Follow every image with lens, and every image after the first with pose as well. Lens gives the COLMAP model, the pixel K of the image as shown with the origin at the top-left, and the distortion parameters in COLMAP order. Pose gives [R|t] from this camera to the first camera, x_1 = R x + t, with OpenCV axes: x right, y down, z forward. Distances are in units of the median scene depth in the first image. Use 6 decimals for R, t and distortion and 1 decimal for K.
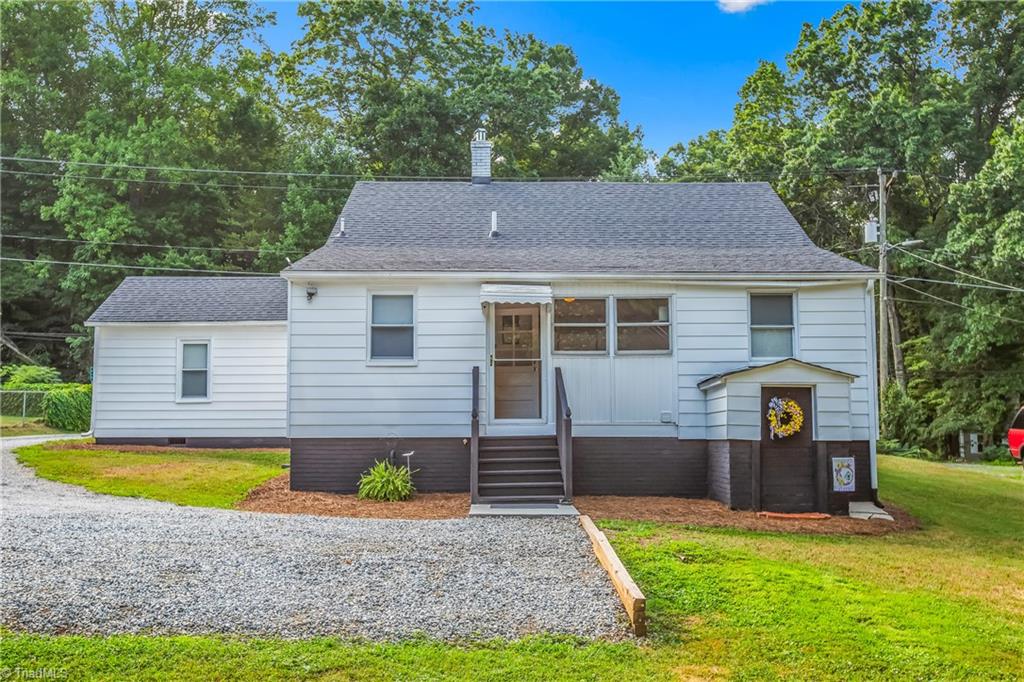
lens RADIAL K [[1019.1, 0, 512.0], [0, 1019.1, 341.0], [0, 0, 1]] dist [0.001014, 0.004707]
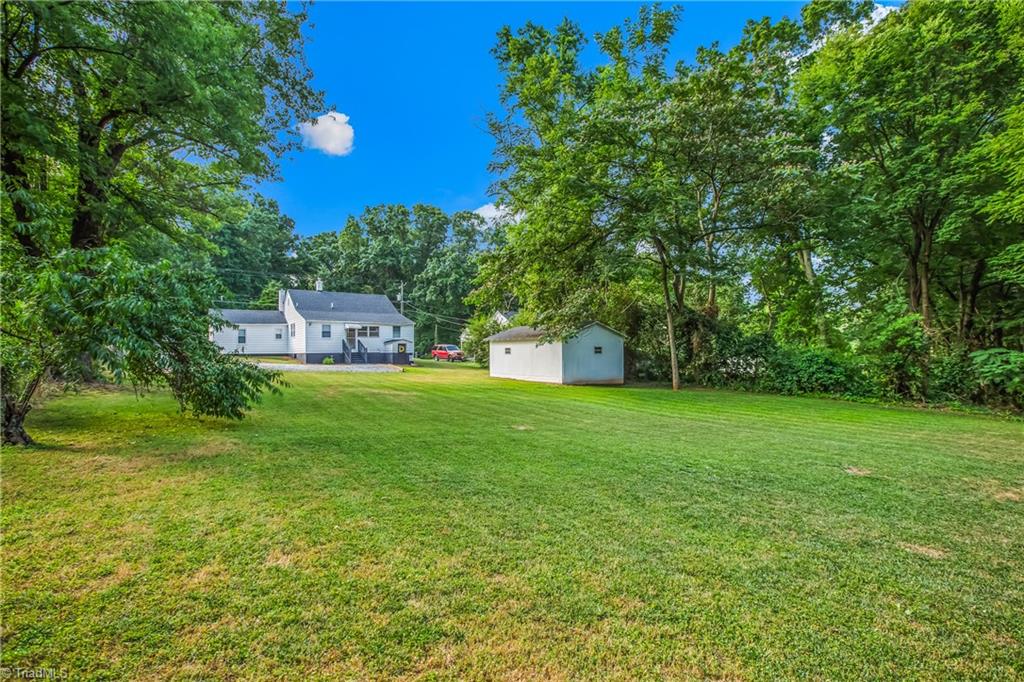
lens RADIAL K [[472.0, 0, 512.0], [0, 472.0, 341.0], [0, 0, 1]] dist [-0.047482, 0.000306]
pose [[0.802613, 0.003424, 0.596490, -0.769974], [-0.044002, 0.997599, 0.053481, -0.131748], [-0.594875, -0.069171, 0.800837, -1.431304]]
